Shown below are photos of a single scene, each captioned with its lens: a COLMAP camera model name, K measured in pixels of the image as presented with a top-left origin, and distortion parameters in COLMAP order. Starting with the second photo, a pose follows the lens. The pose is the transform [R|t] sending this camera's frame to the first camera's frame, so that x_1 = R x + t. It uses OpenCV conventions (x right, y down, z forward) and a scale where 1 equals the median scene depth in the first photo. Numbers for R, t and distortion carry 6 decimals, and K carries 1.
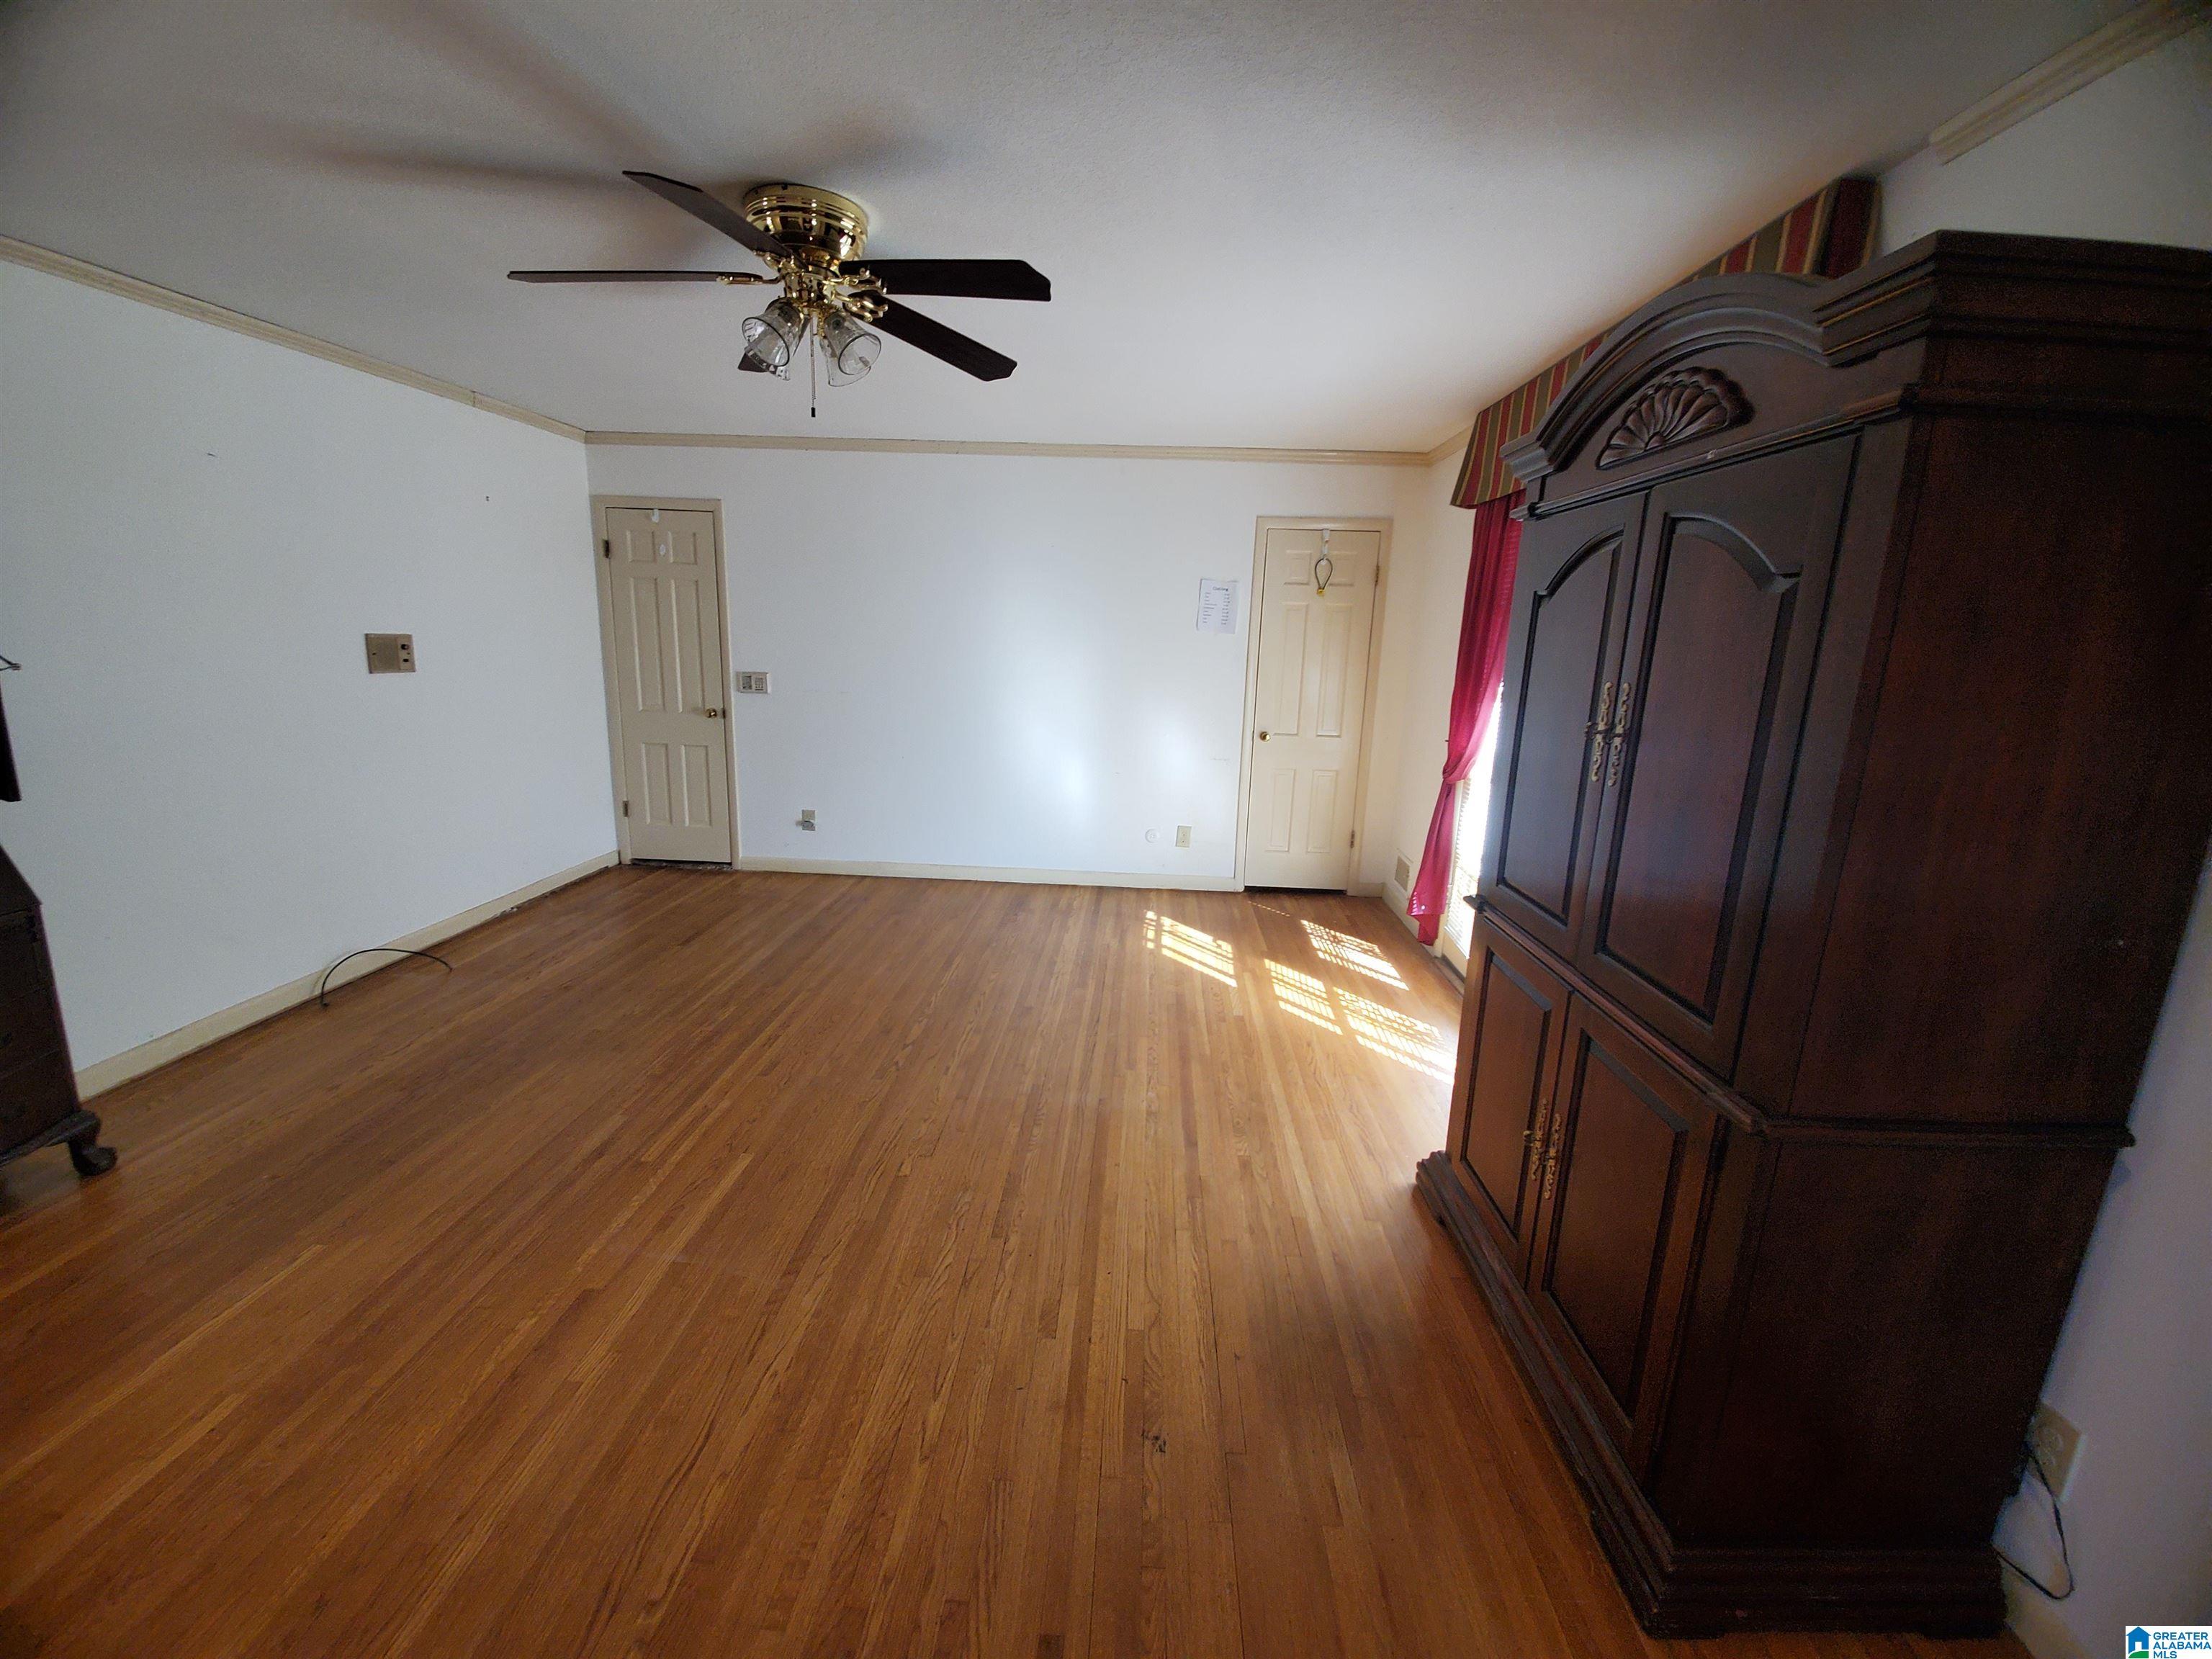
lens RADIAL K [[902.1, 0, 1096.2], [0, 902.1, 836.5], [0, 0, 1]] dist [0.012693, -0.012711]
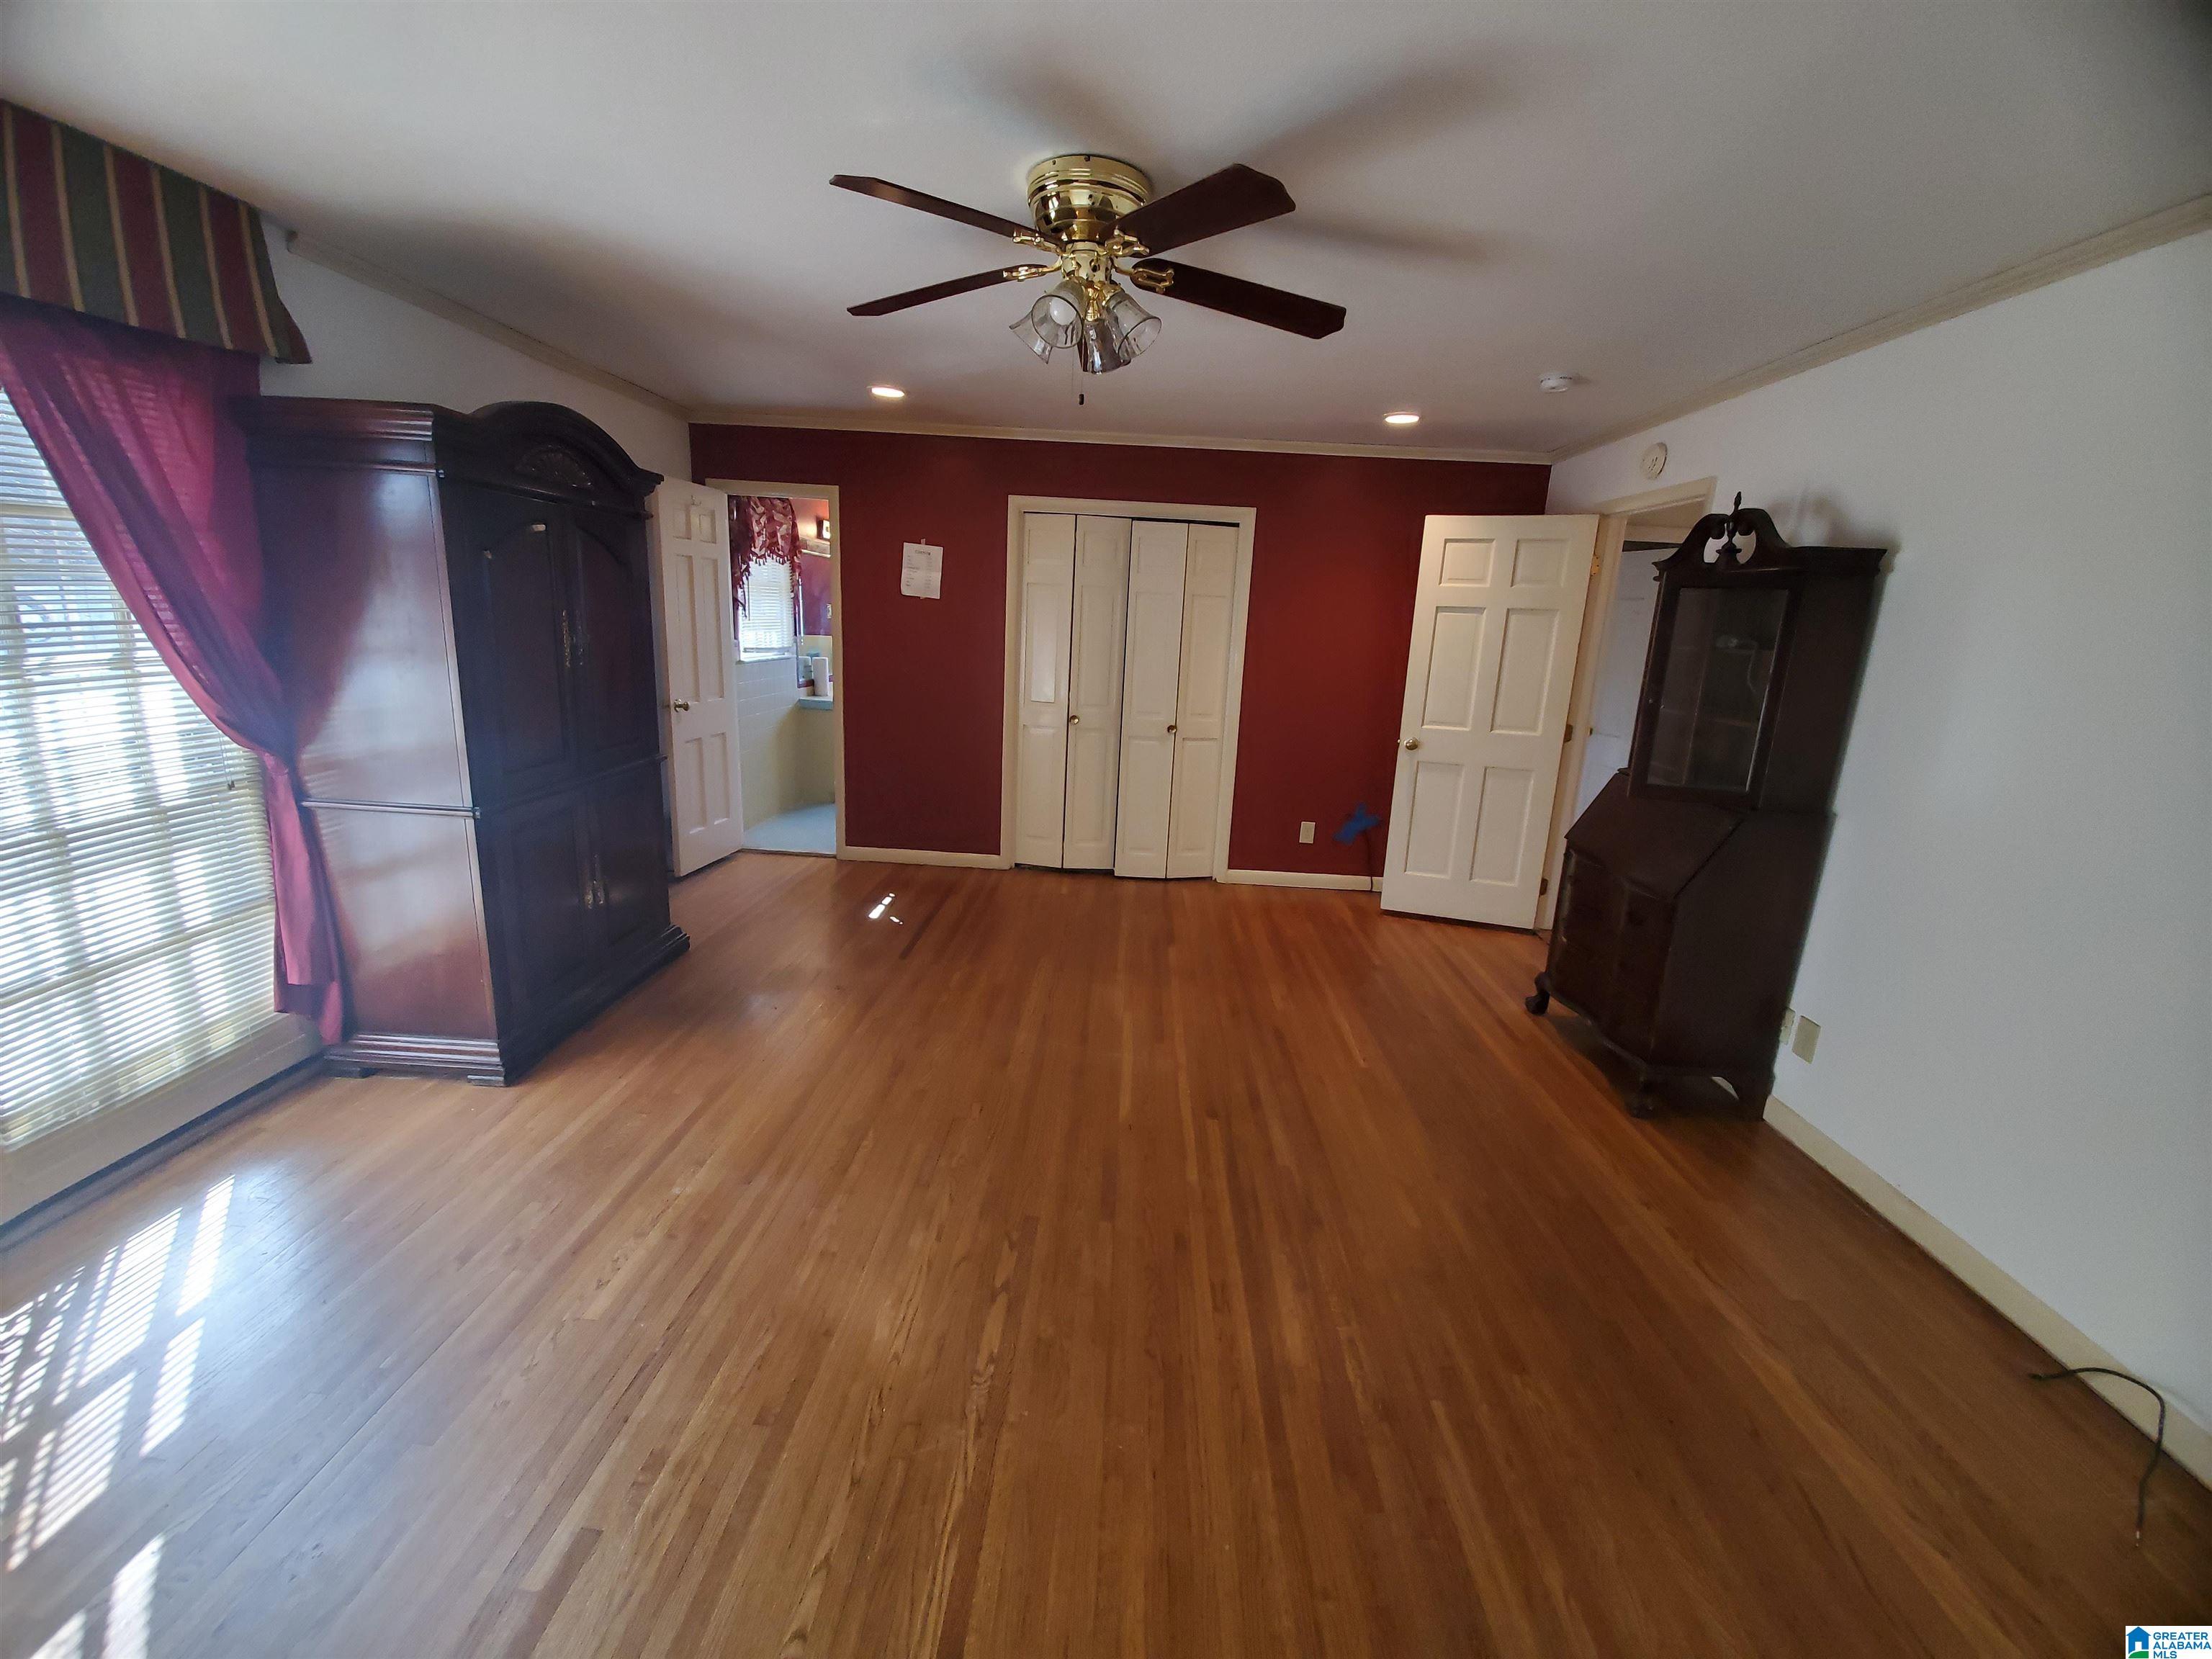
lens RADIAL K [[902.1, 0, 1096.2], [0, 902.1, 836.5], [0, 0, 1]] dist [0.012693, -0.012711]
pose [[-0.997102, -0.072215, -0.023926, -0.235855], [-0.075413, 0.896825, 0.435910, -0.330509], [-0.010022, 0.436451, -0.899672, 1.429949]]
